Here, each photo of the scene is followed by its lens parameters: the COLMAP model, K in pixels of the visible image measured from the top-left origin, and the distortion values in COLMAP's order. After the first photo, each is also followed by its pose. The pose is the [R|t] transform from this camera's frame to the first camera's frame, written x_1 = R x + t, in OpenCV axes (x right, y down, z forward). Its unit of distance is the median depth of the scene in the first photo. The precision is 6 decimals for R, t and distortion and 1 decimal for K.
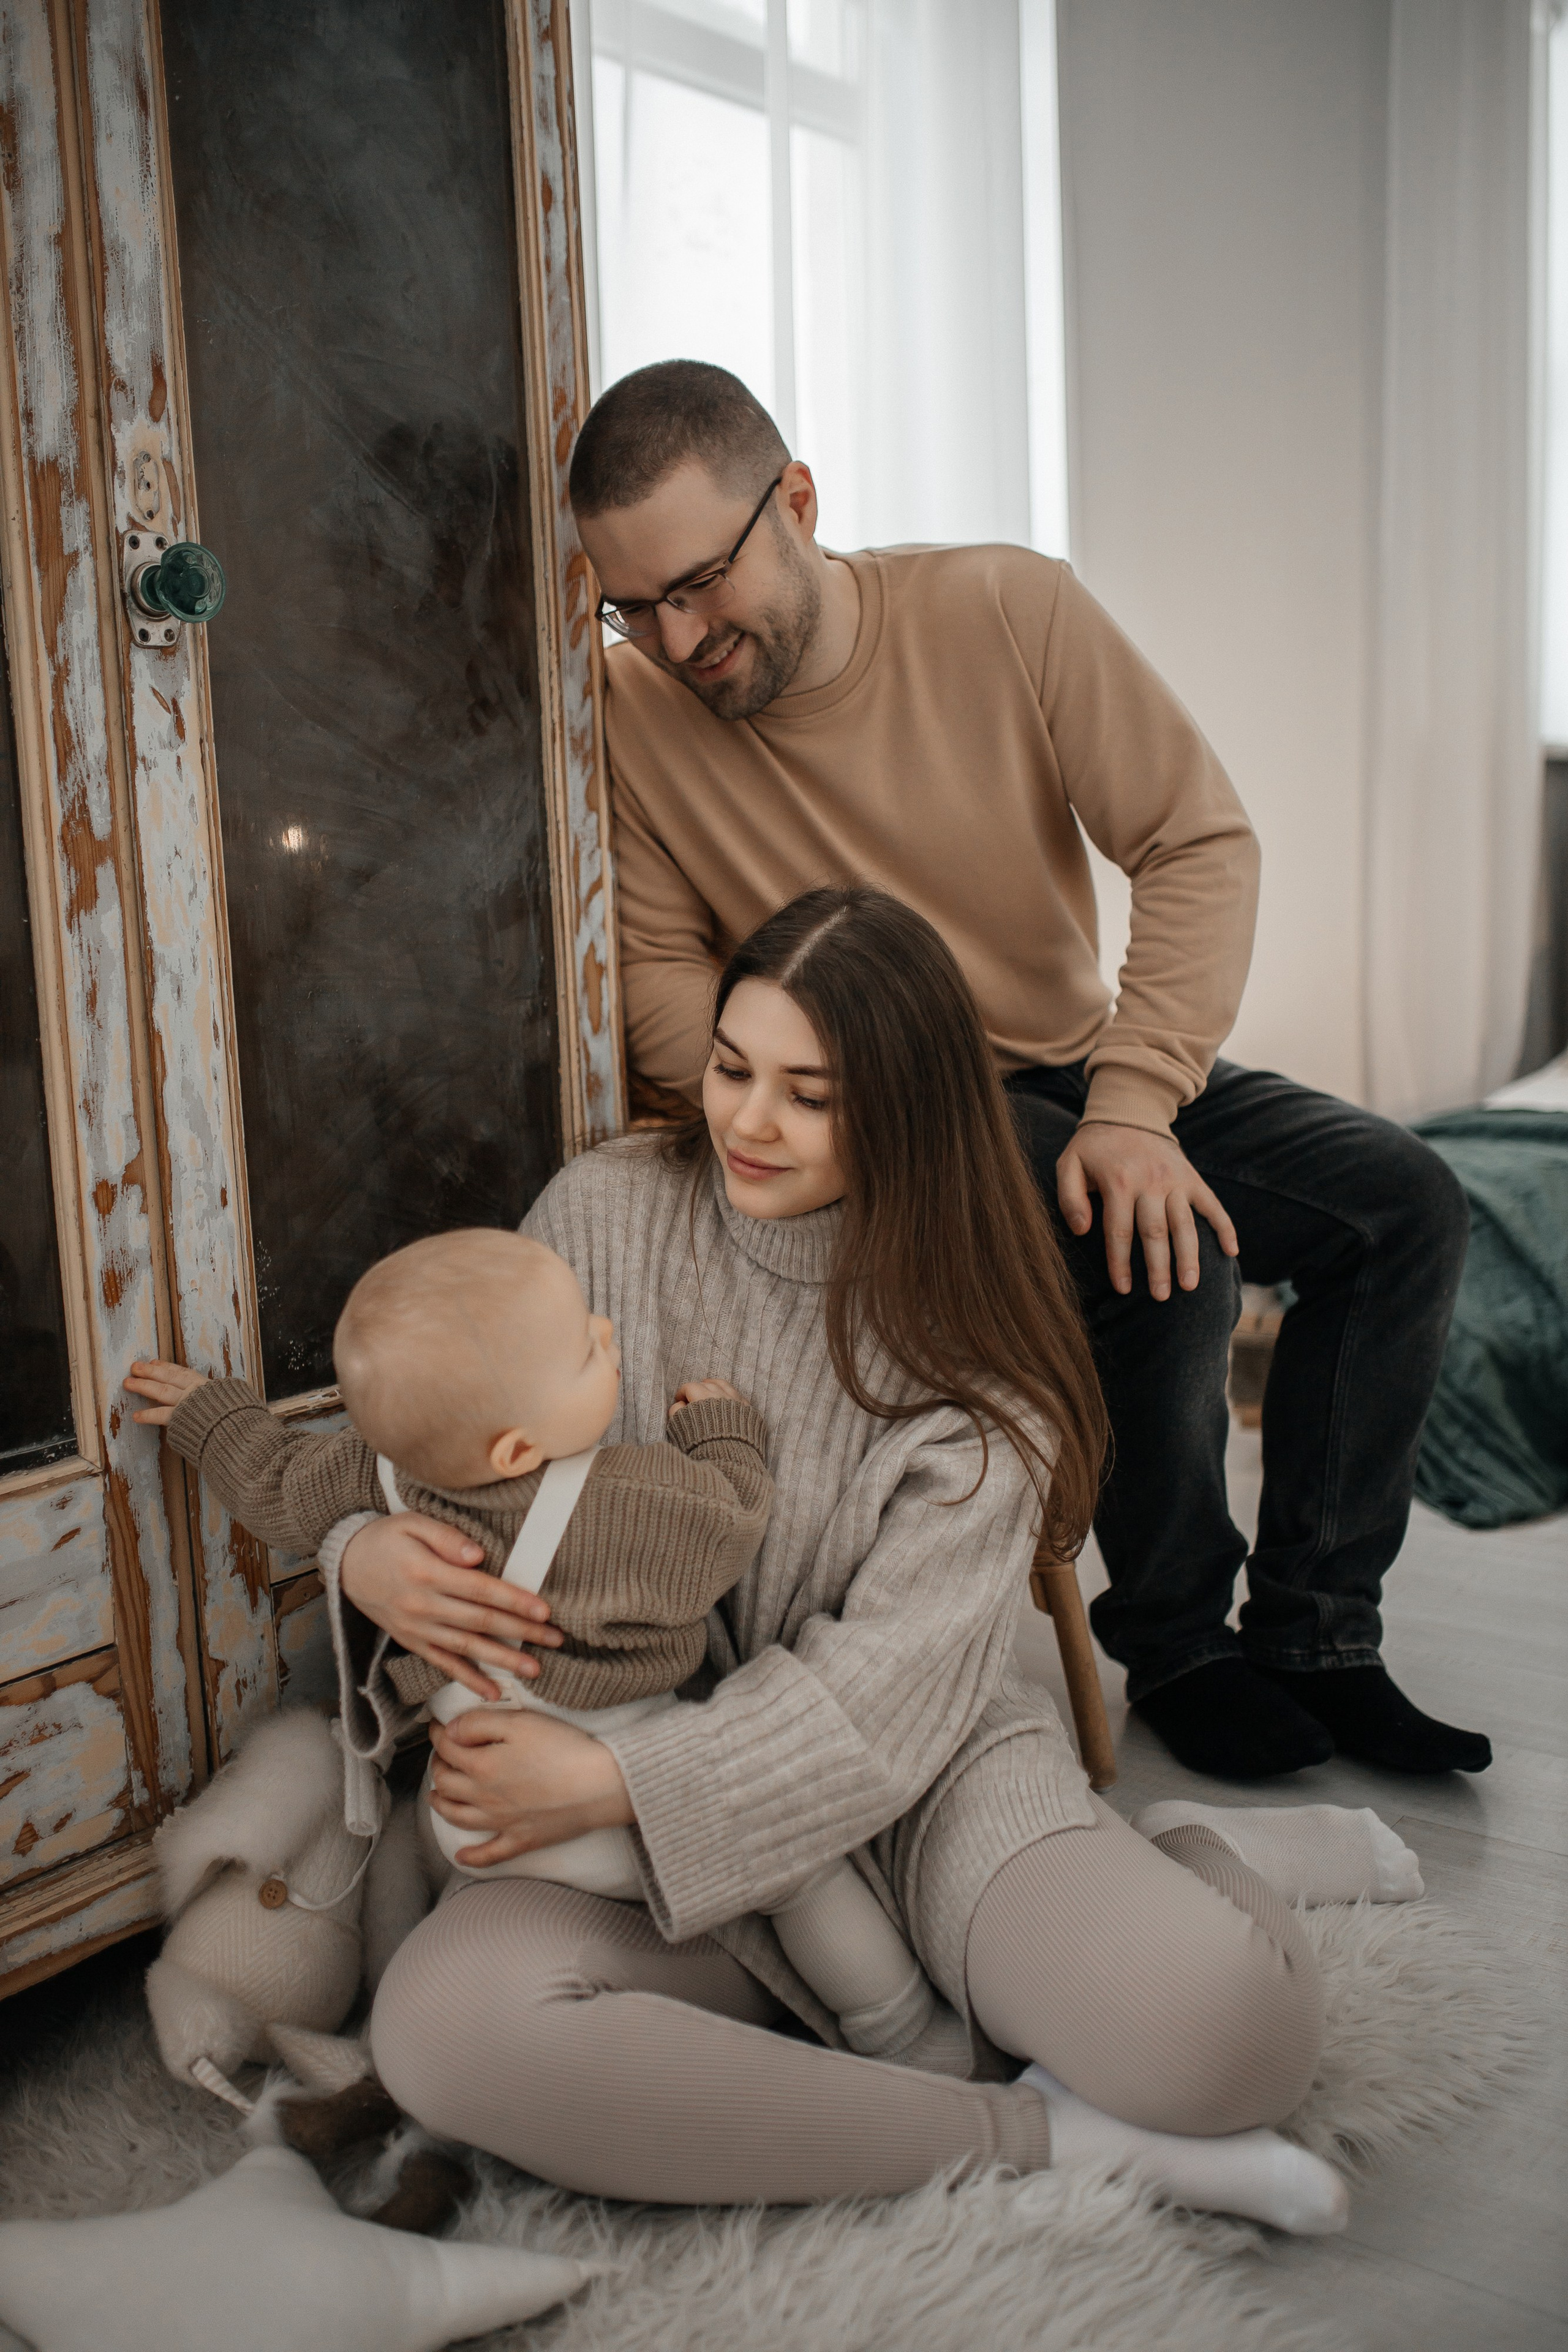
lens RADIAL K [[2249.9, 0, 784.0], [0, 2249.9, 1176.0], [0, 0, 1]] dist [-0.065422, 0.096189]
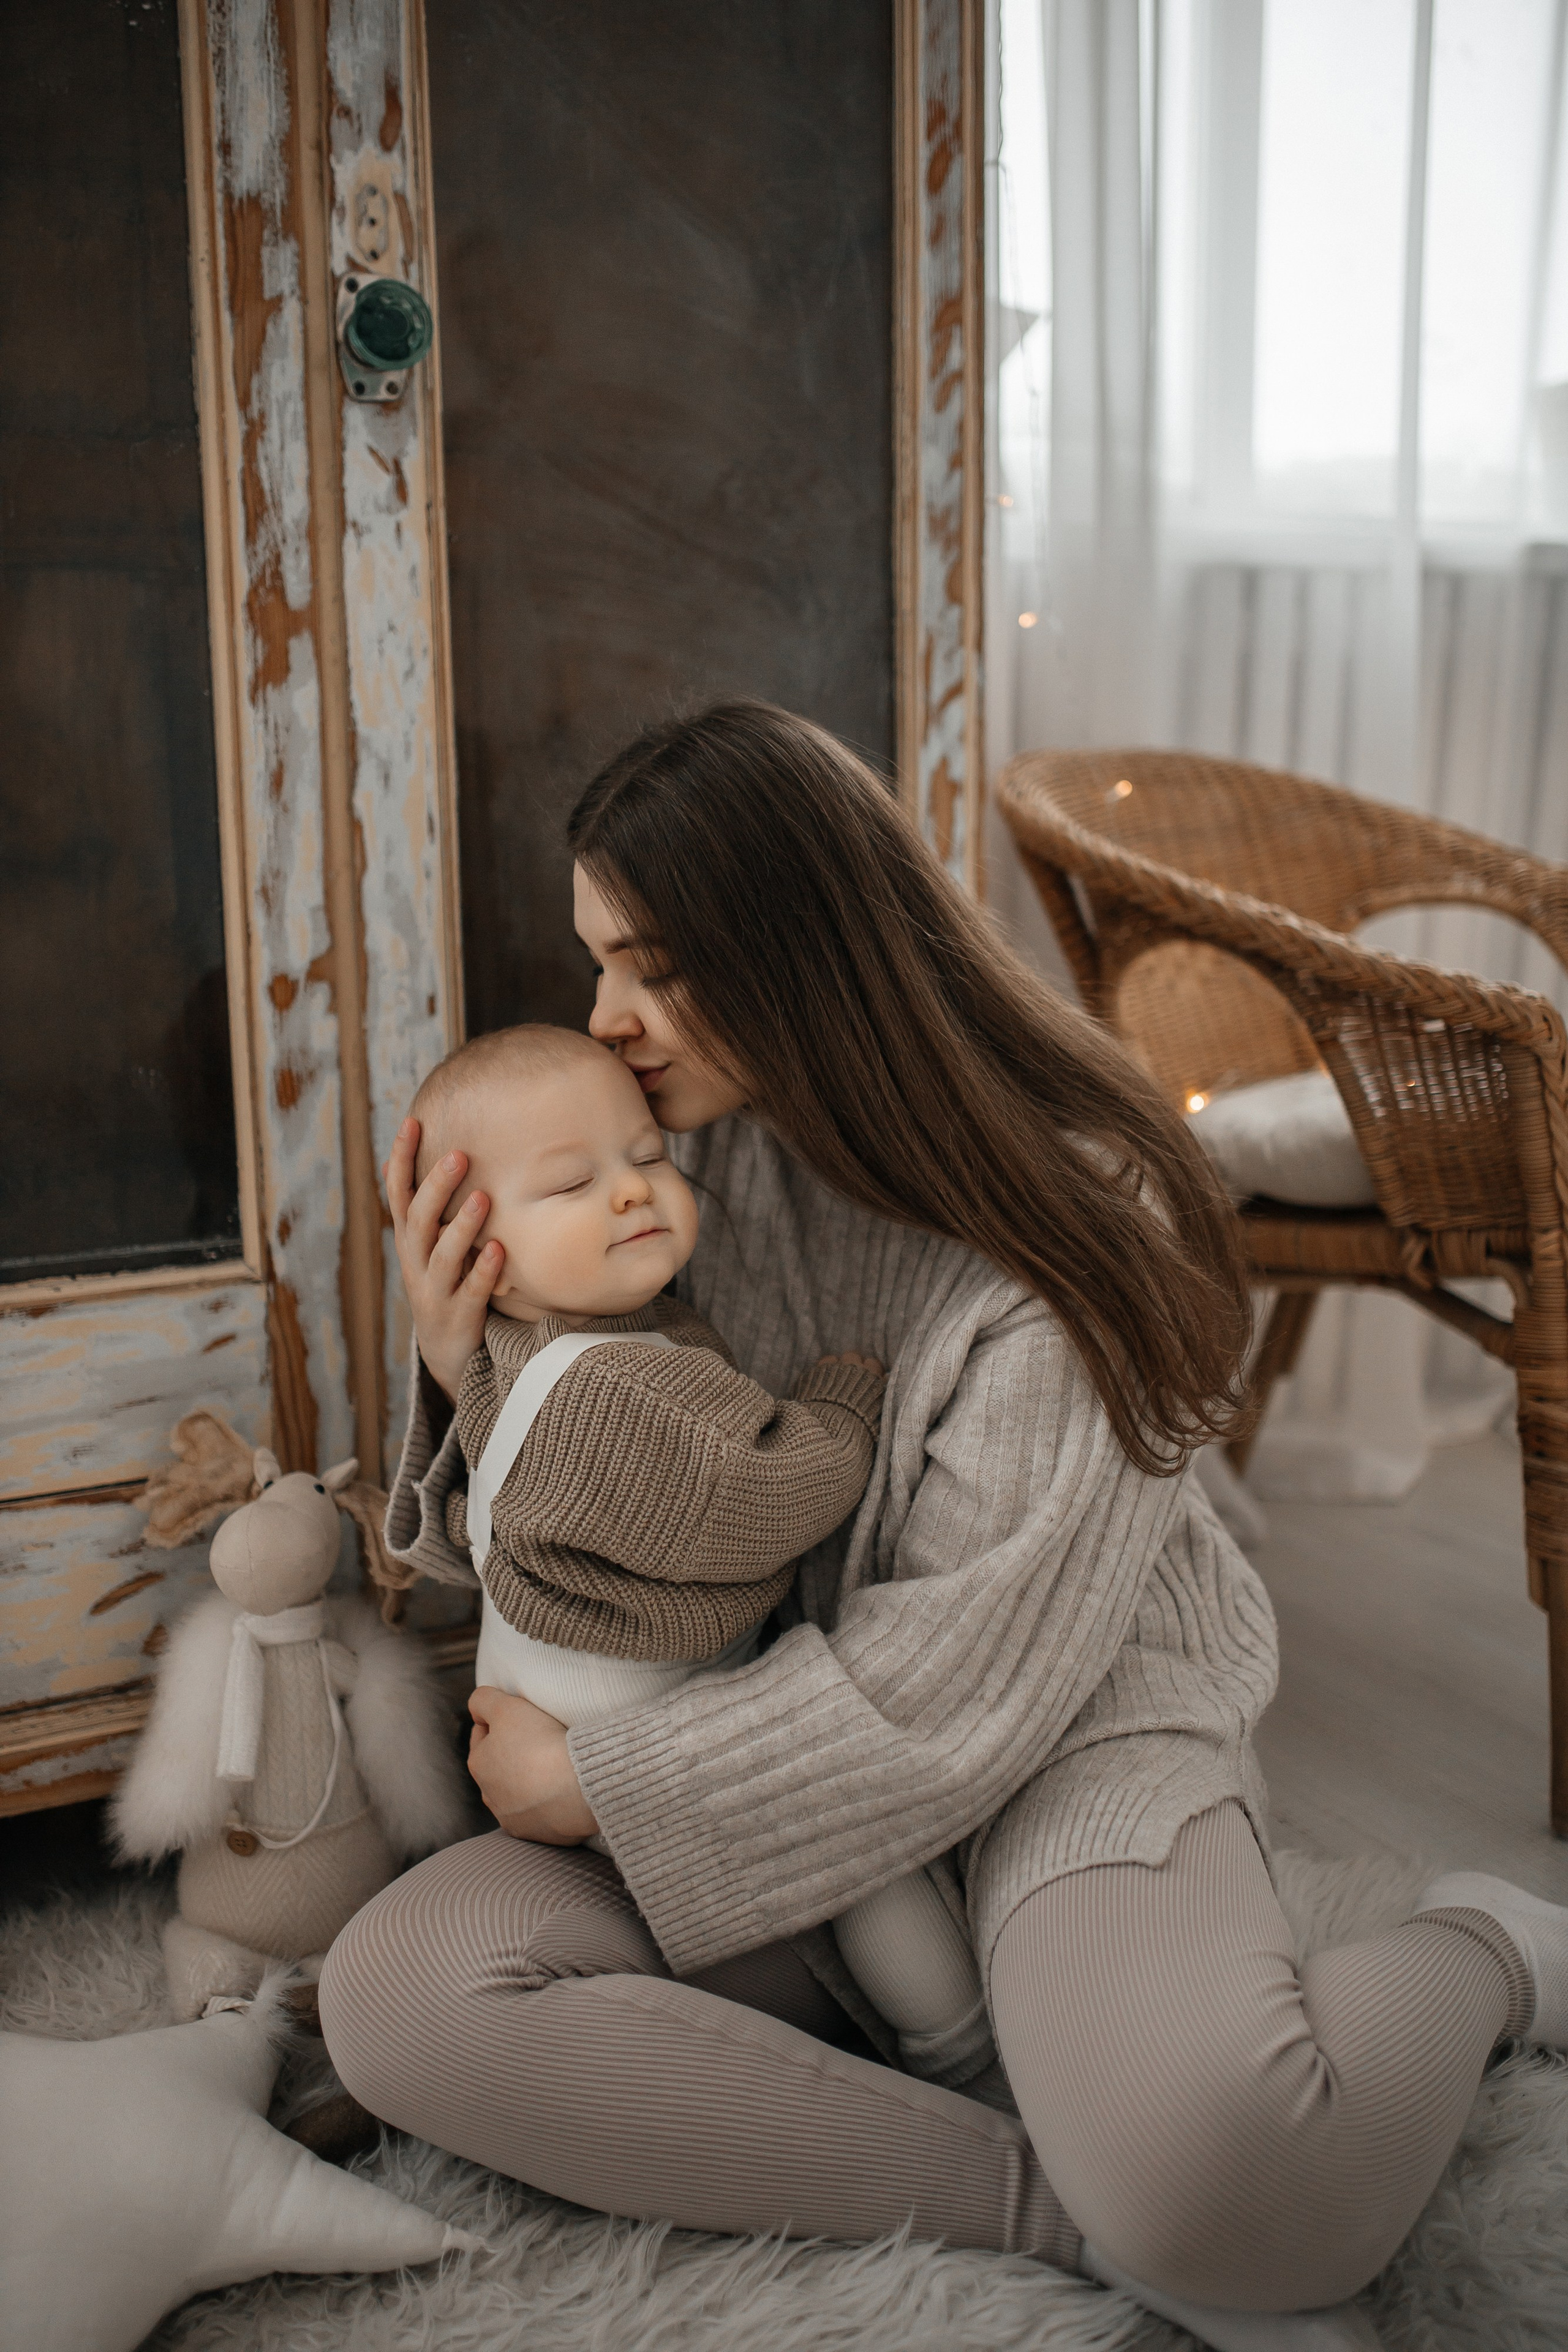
lens RADIAL K [[2249.9, 0, 784.0], [0, 2249.9, 1176.0], [0, 0, 1]] dist [-0.065422, 0.096189]
pose [[0.904363, 0.104275, -0.413830, 0.287931], [-0.084435, 0.994241, 0.066004, 0.006429], [0.418329, -0.024750, 0.907958, 0.225512]]
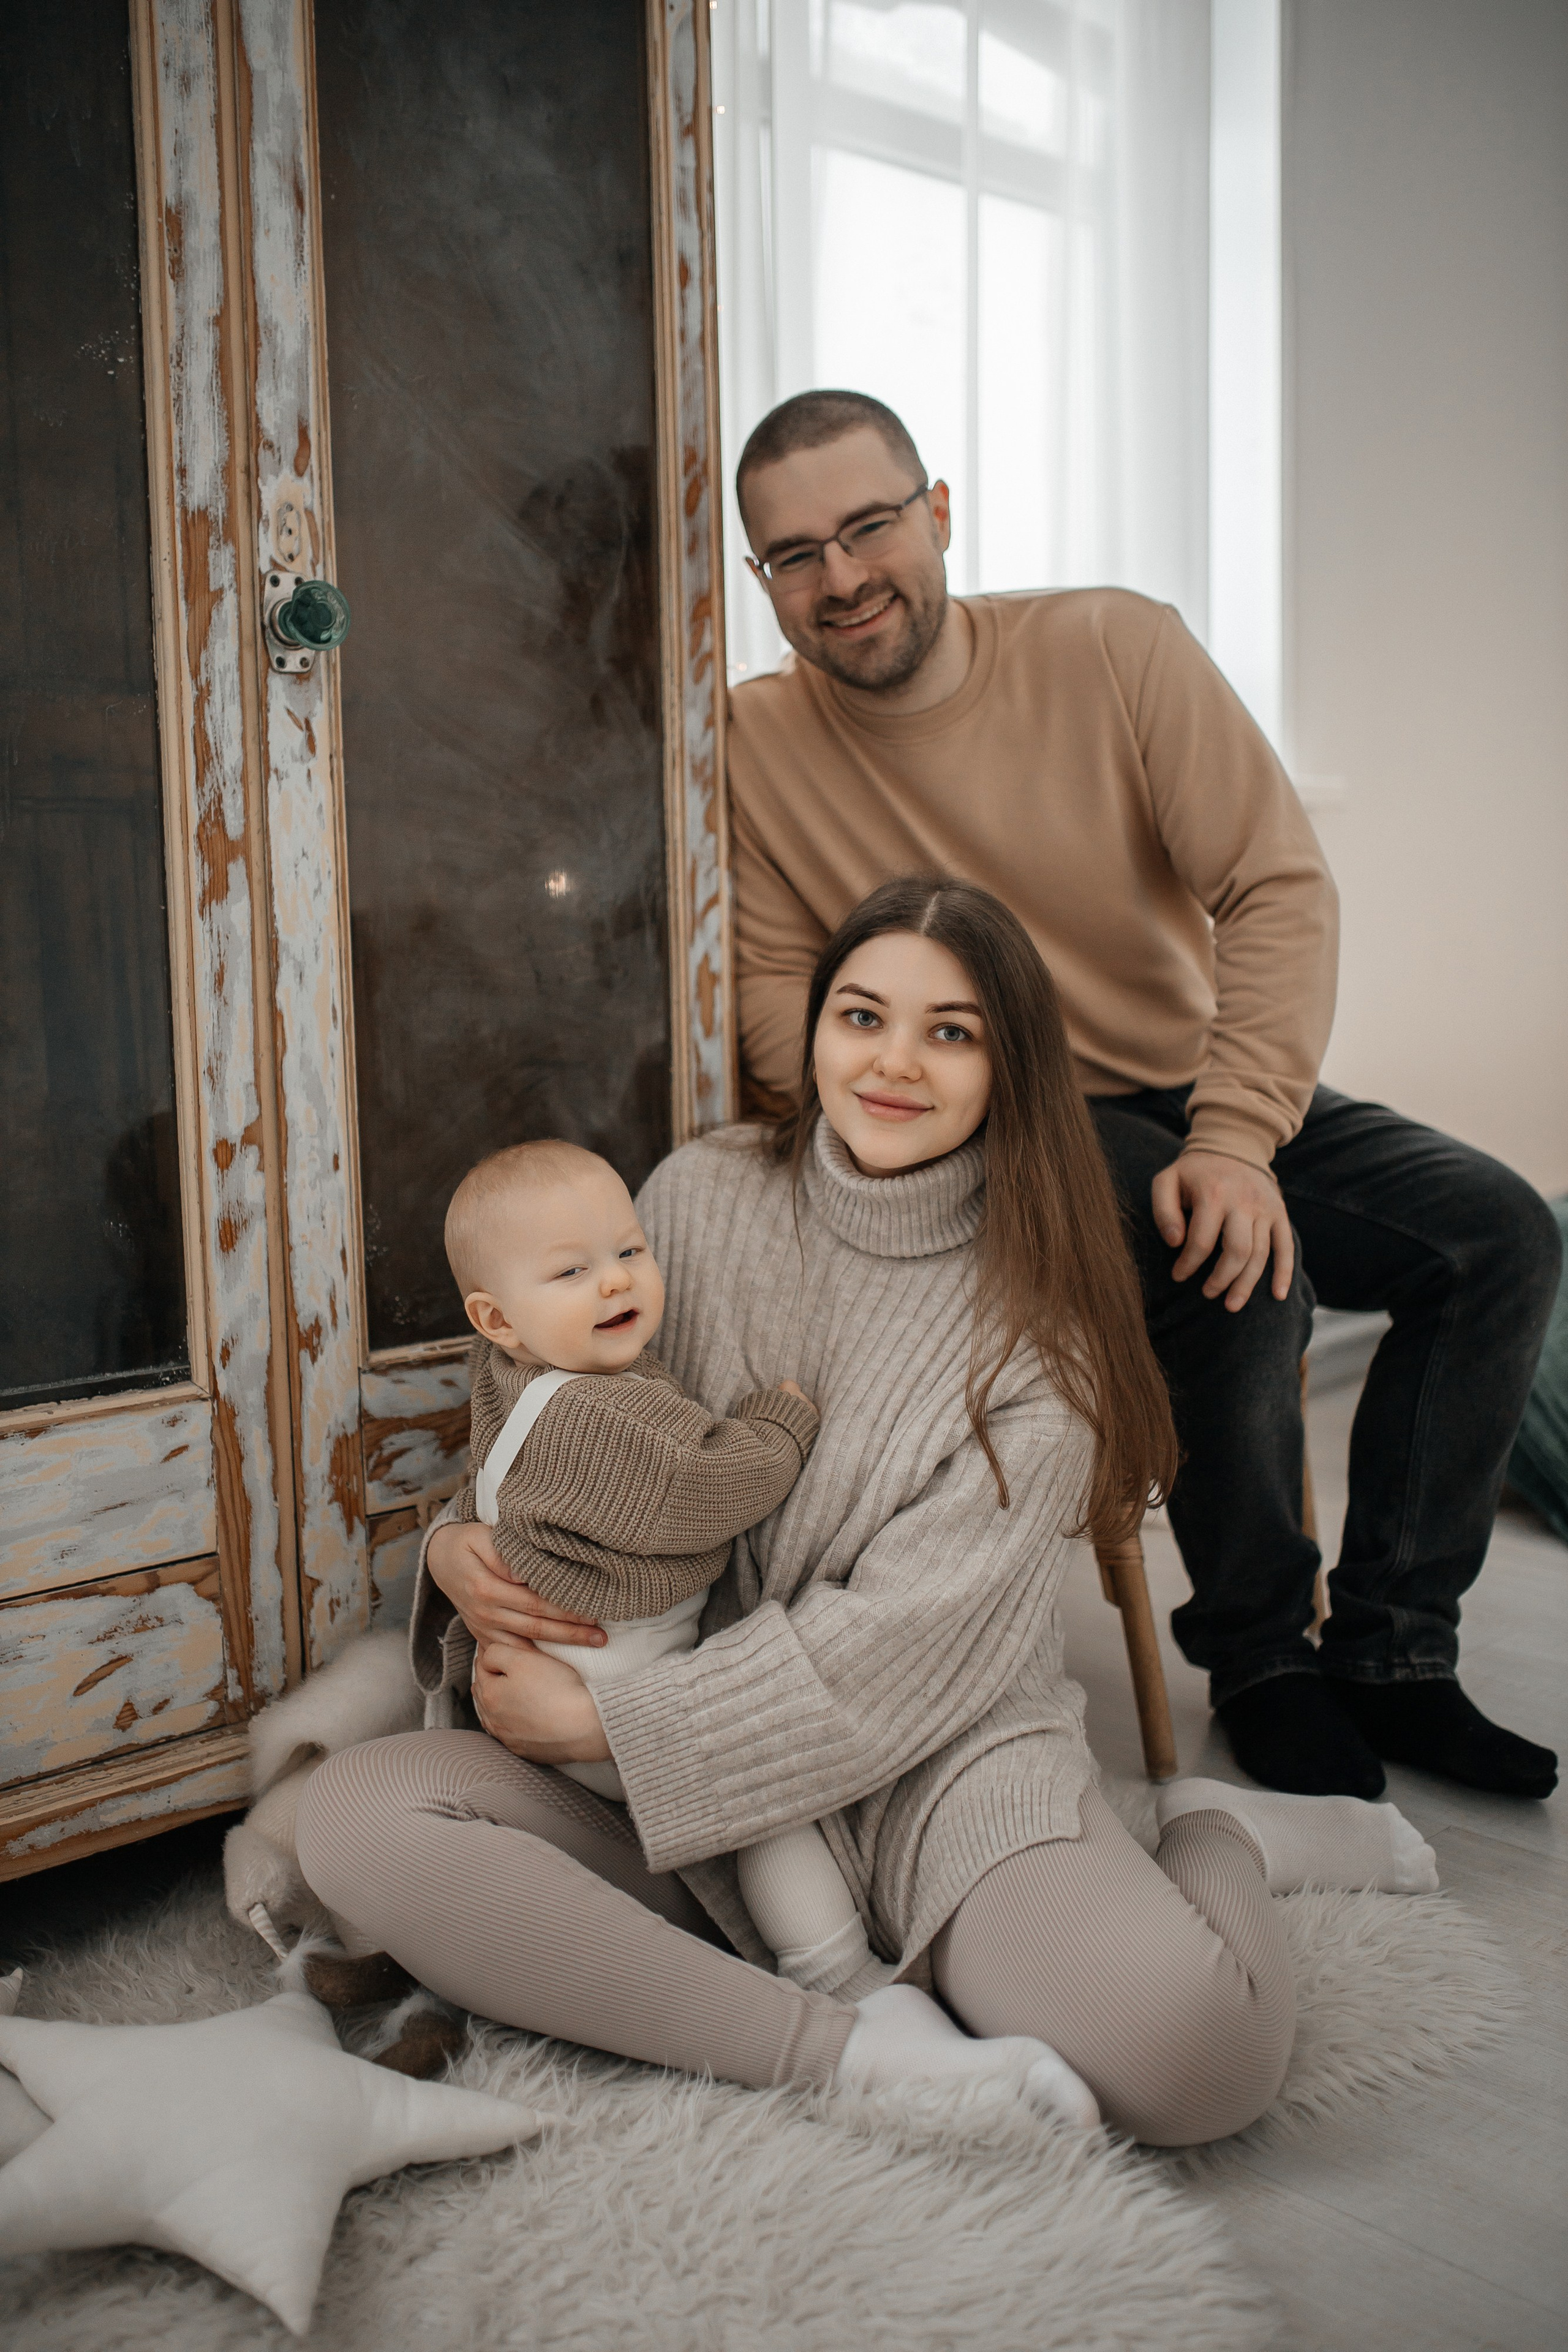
lens RADIAL K [[2242.0, 0, 775.6], [0, 2242.0, 1179.7], [0, 0, 1]] dist [-0.066327, 0.096601]
pose [[0.986440, 0.036983, -0.159903, 0.152991], [-0.042186, 0.998681, -0.029264, 0.043640], [0.158610, 0.035613, 0.986699, -0.070954]]
